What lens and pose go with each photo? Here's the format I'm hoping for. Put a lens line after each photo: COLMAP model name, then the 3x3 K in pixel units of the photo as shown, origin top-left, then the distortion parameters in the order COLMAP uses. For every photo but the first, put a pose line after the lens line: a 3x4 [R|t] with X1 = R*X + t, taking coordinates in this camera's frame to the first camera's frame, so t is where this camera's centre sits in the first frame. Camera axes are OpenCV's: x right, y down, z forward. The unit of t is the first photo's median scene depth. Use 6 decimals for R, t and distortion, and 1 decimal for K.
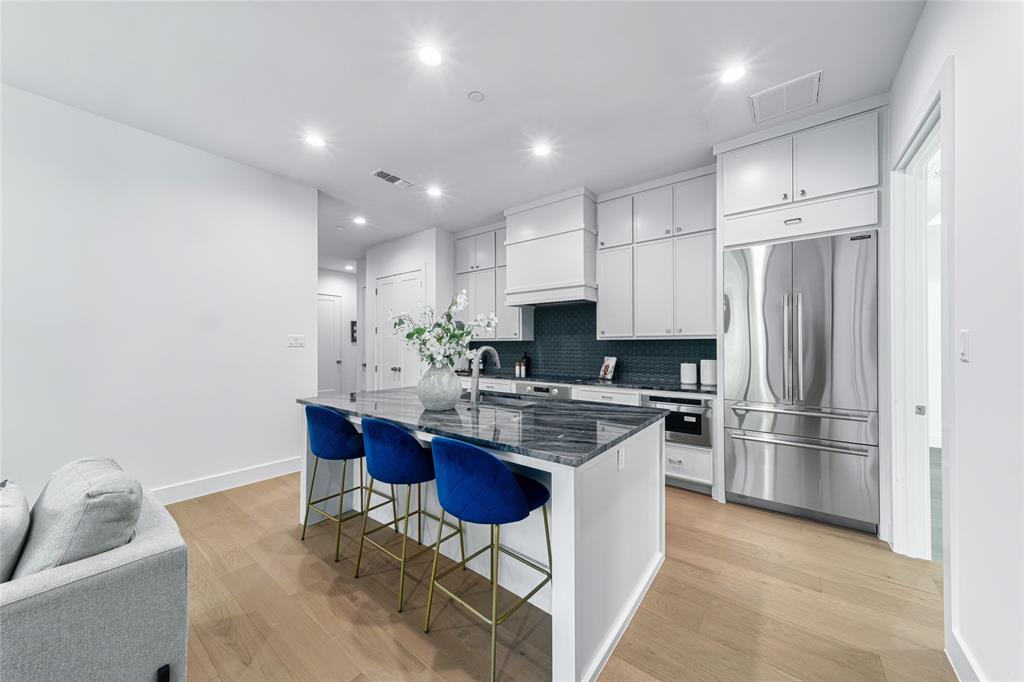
lens RADIAL K [[354.5, 0, 514.1], [0, 354.5, 343.6], [0, 0, 1]] dist [0.001750, -0.000057]
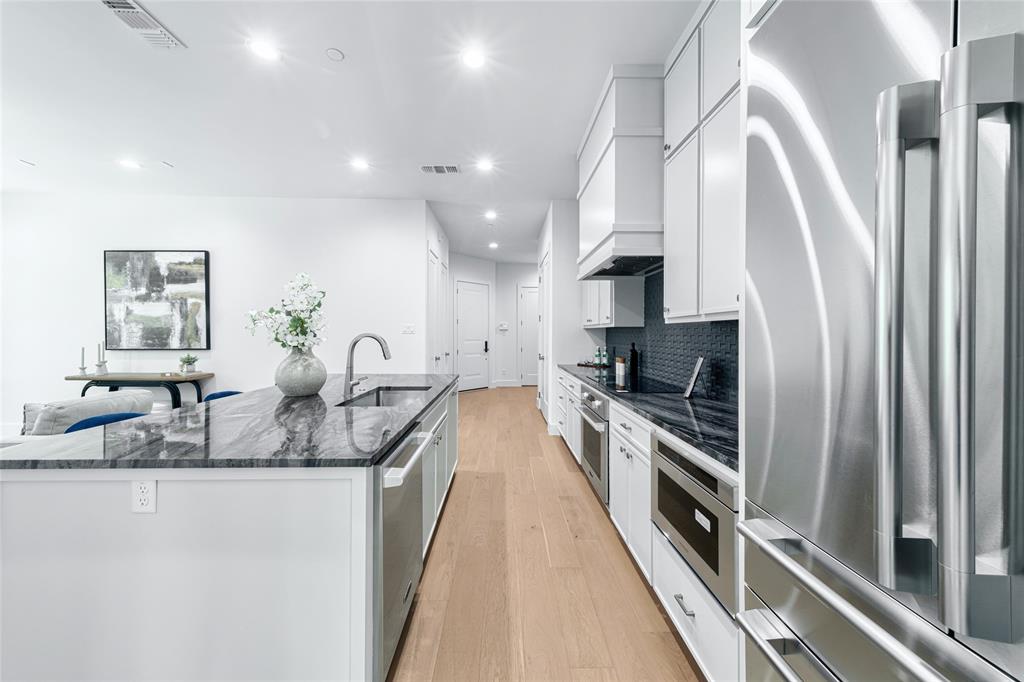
lens RADIAL K [[355.3, 0, 510.9], [0, 355.3, 336.7], [0, 0, 1]] dist [0.005622, -0.000049]
pose [[0.624584, 0.008789, -0.780908, 0.729126], [-0.000100, 0.999938, 0.011174, 0.005580], [0.780958, -0.006901, 0.624546, 0.641842]]
